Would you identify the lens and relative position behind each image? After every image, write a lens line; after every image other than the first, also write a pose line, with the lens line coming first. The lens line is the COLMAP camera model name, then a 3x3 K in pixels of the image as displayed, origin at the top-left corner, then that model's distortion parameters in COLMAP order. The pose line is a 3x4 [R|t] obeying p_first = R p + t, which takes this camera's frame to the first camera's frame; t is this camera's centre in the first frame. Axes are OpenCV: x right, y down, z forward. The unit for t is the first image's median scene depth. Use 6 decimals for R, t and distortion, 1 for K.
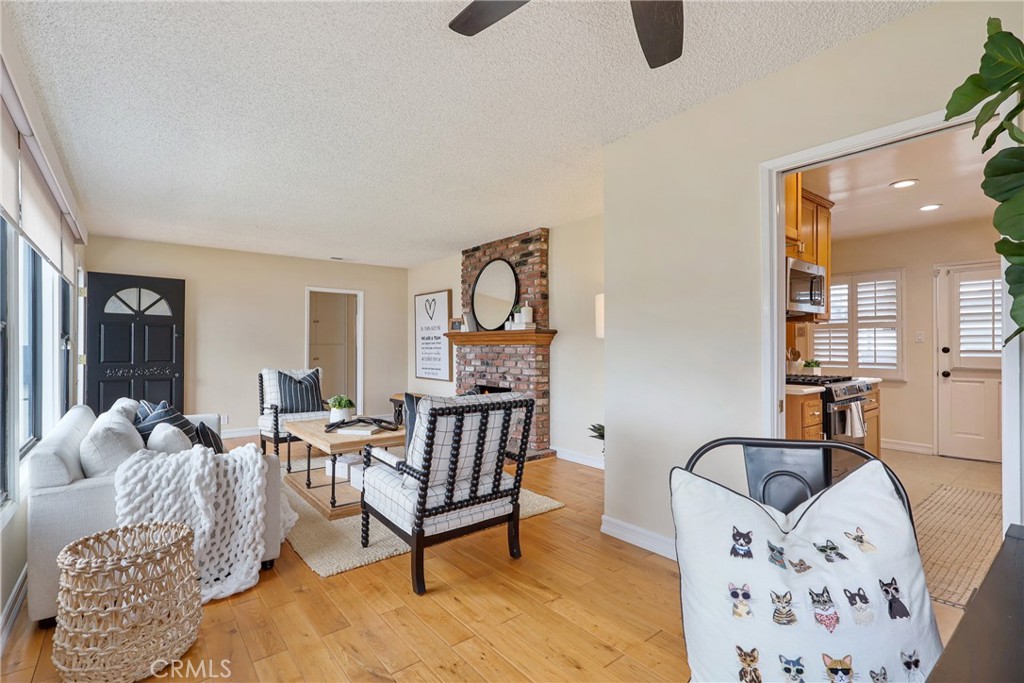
lens RADIAL K [[475.5, 0, 513.3], [0, 475.5, 341.9], [0, 0, 1]] dist [-0.001638, 0.000279]
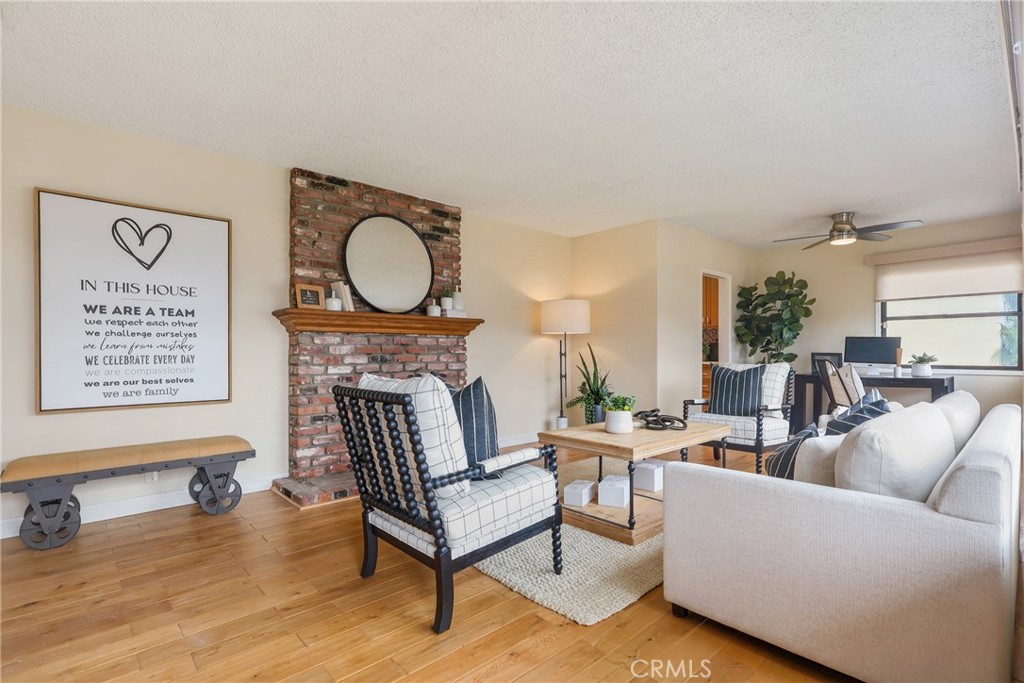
lens RADIAL K [[475.5, 0, 505.3], [0, 475.5, 350.2], [0, 0, 1]] dist [-0.001638, 0.000279]
pose [[-0.048635, 0.010169, 0.998765, -0.758931], [-0.002793, 0.999943, -0.010317, 0.037910], [-0.998813, -0.003291, -0.048603, 0.847588]]
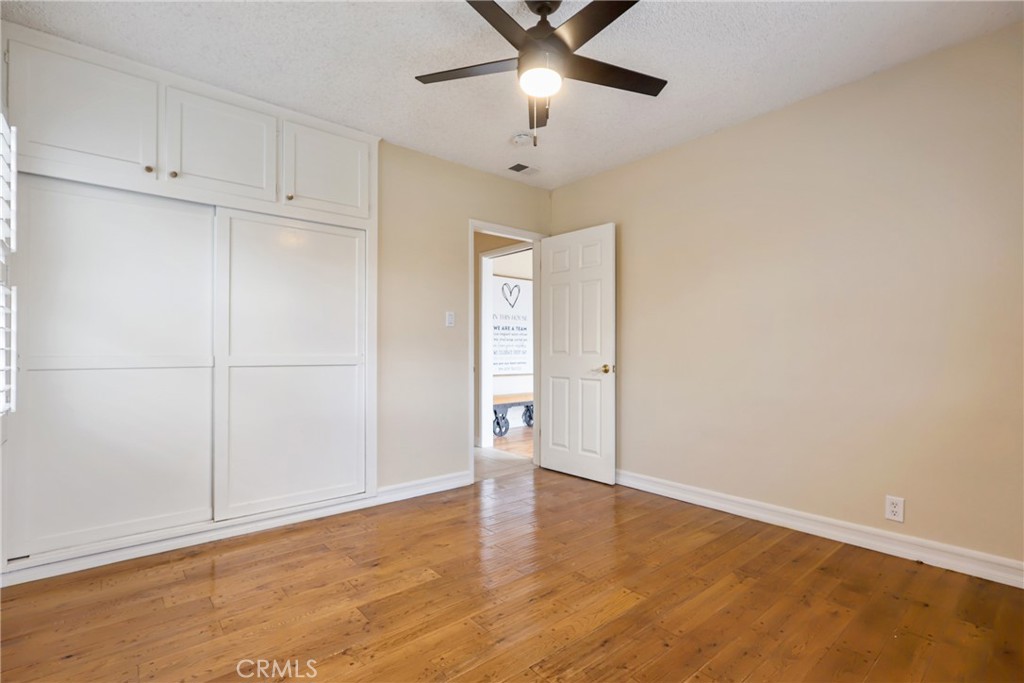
lens RADIAL K [[475.5, 0, 512.8], [0, 475.5, 346.1], [0, 0, 1]] dist [-0.001638, 0.000279]
pose [[-0.020163, 0.009416, 0.999752, -1.287180], [-0.009119, 0.999912, -0.009601, 0.040406], [-0.999755, -0.009311, -0.020075, 1.240862]]
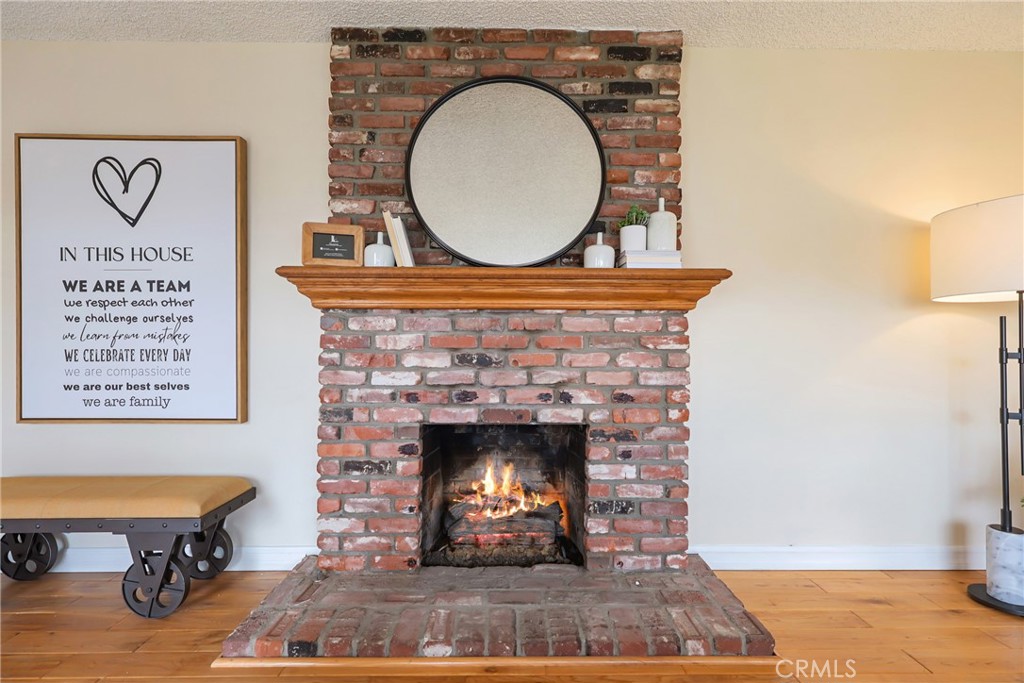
lens RADIAL K [[475.5, 0, 508.5], [0, 475.5, 343.5], [0, 0, 1]] dist [-0.001638, 0.000279]
pose [[0.619910, 0.014768, 0.784534, -0.318246], [-0.011339, 0.999887, -0.009862, 0.035397], [-0.784591, -0.002782, 0.620007, 0.760518]]
